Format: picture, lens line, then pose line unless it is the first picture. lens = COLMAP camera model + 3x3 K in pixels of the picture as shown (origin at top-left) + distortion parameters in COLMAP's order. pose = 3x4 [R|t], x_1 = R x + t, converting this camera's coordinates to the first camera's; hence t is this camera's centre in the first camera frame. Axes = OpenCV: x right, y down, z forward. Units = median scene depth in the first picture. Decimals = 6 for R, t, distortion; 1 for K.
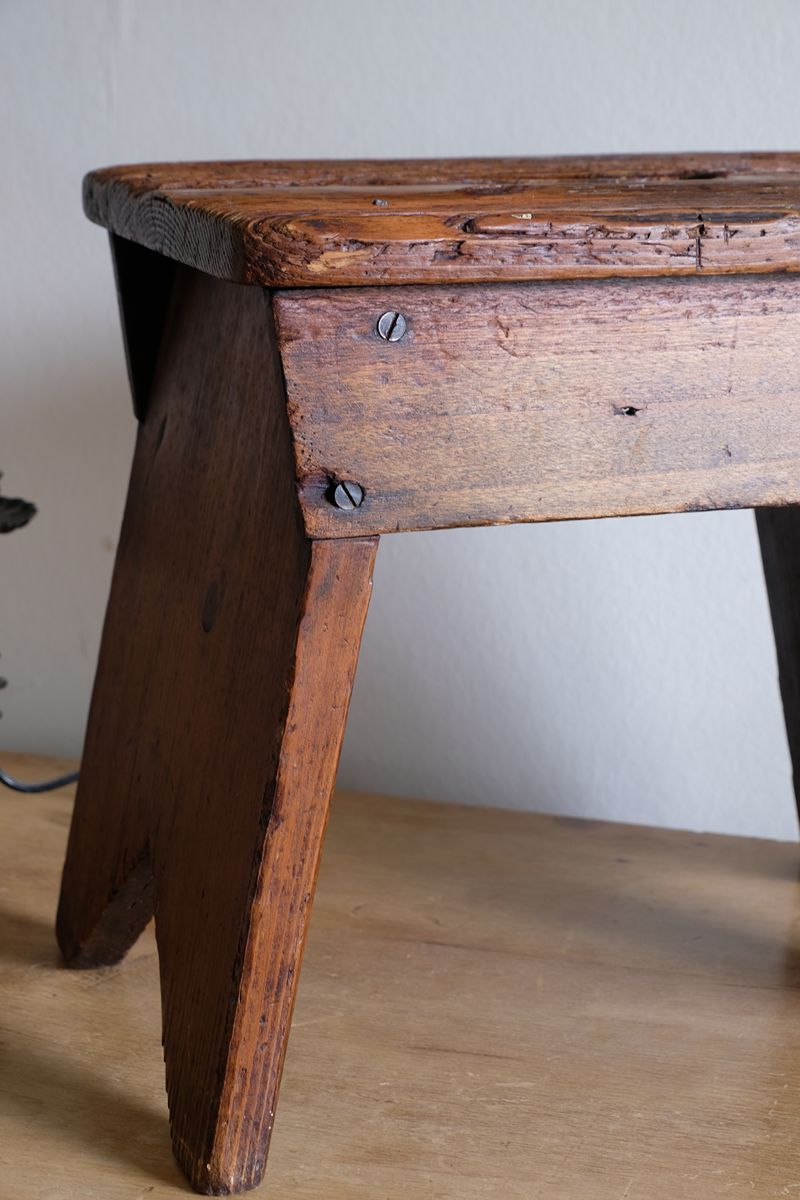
lens RADIAL K [[2642.3, 0, 404.1], [0, 2642.3, 596.0], [0, 0, 1]] dist [-0.054912, 0.000000]
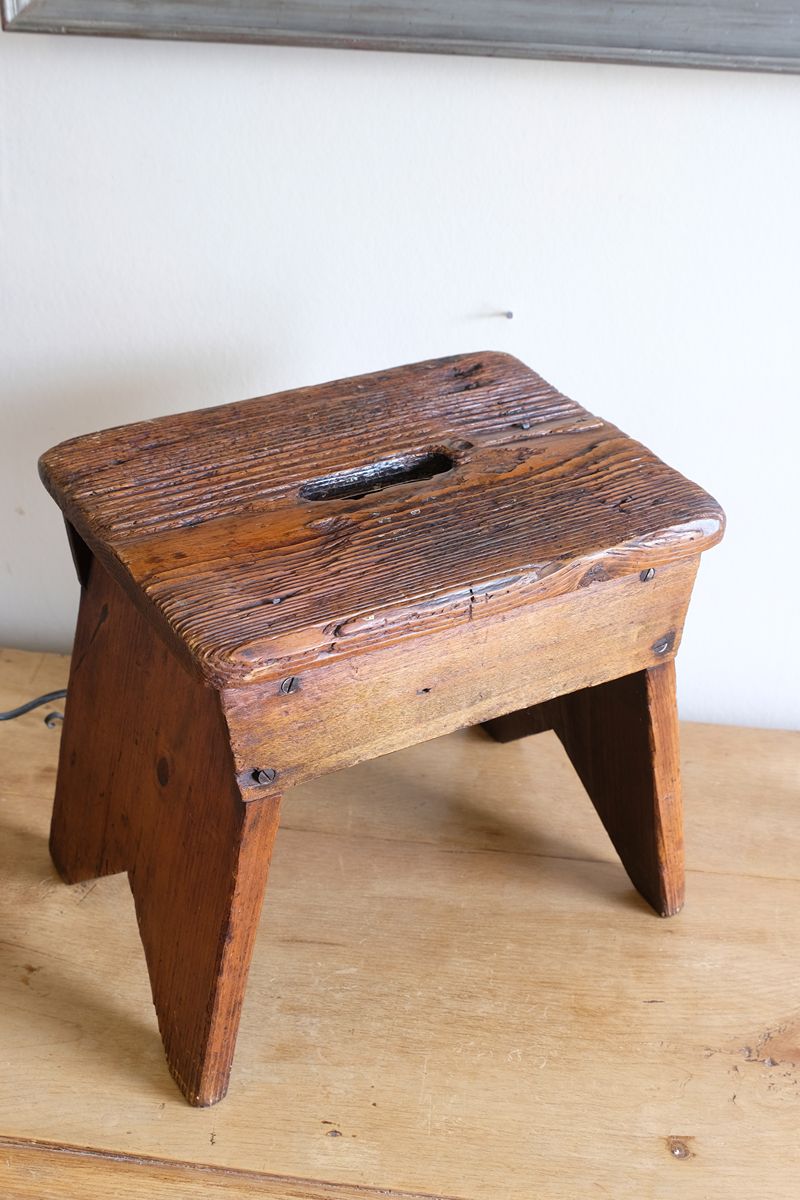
lens RADIAL K [[1629.3, 0, 404.4], [0, 1629.3, 612.5], [0, 0, 1]] dist [-0.027282, 0.000000]
pose [[0.979861, -0.084787, 0.180787, -0.106242], [0.015479, 0.934904, 0.354563, -0.467962], [-0.199081, -0.344625, 0.917388, 0.079376]]
